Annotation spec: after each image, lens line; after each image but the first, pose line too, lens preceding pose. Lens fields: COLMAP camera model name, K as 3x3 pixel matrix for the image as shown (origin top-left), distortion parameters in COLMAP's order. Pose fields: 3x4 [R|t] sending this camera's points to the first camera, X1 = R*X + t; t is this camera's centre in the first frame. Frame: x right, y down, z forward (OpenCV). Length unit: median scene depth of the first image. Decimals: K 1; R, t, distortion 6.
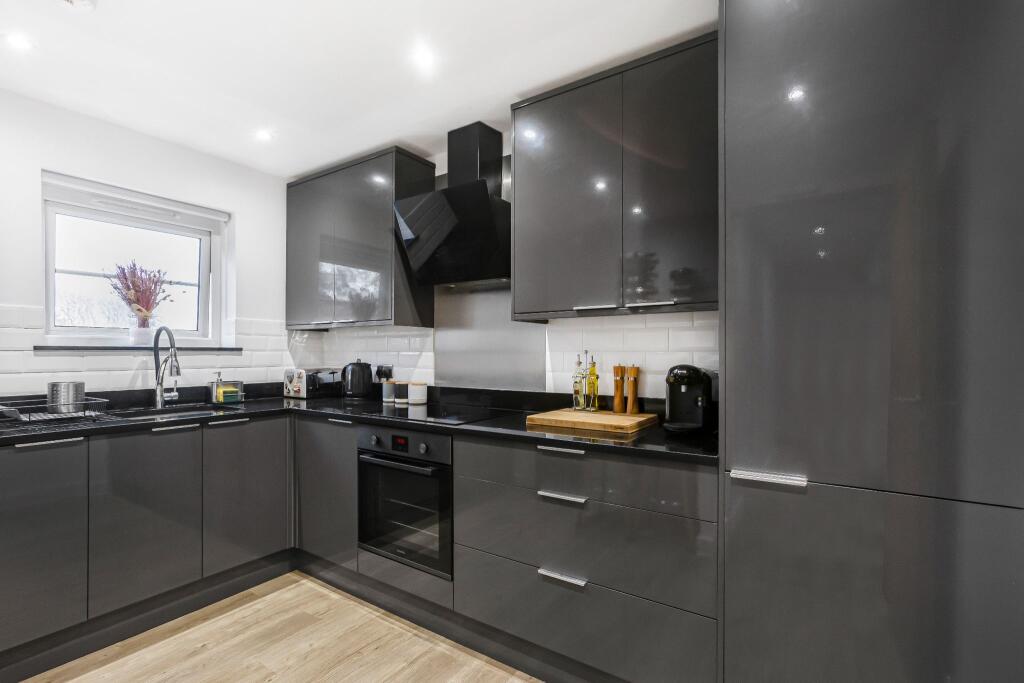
lens RADIAL K [[480.9, 0, 512.9], [0, 480.9, 353.9], [0, 0, 1]] dist [0.000301, 0.000476]
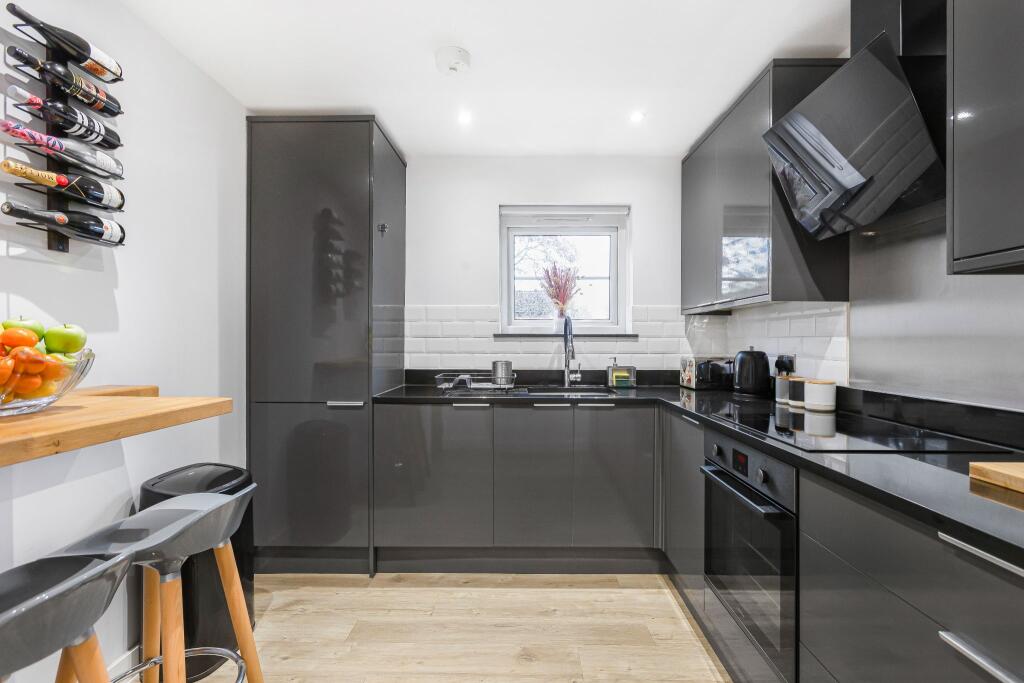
lens RADIAL K [[466.6, 0, 512.0], [0, 466.6, 341.5], [0, 0, 1]] dist [-0.001674, 0.000228]
pose [[0.554574, 0.000890, -0.832134, 0.122381], [-0.003279, 0.999994, -0.001116, 0.004640], [0.832128, 0.003348, 0.554574, 0.243912]]
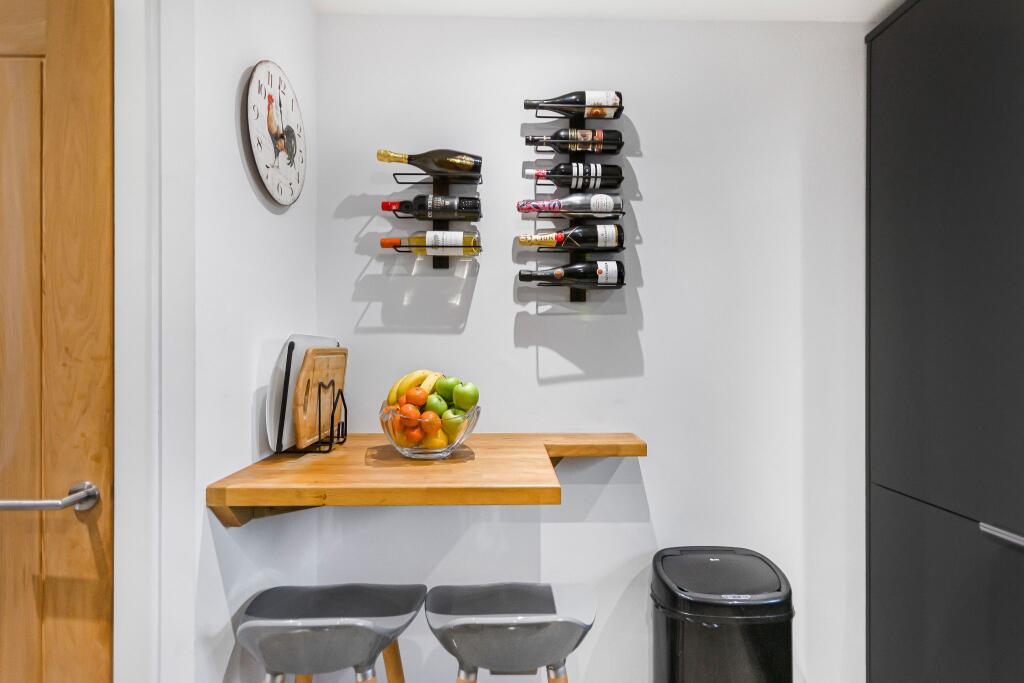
lens RADIAL K [[513.3, 0, 512.3], [0, 513.3, 350.5], [0, 0, 1]] dist [-0.000136, 0.000002]
pose [[-0.802492, 0.000344, -0.596663, -0.307373], [0.000290, 1.000000, 0.000187, -0.058673], [0.596663, -0.000023, -0.802492, 0.704093]]
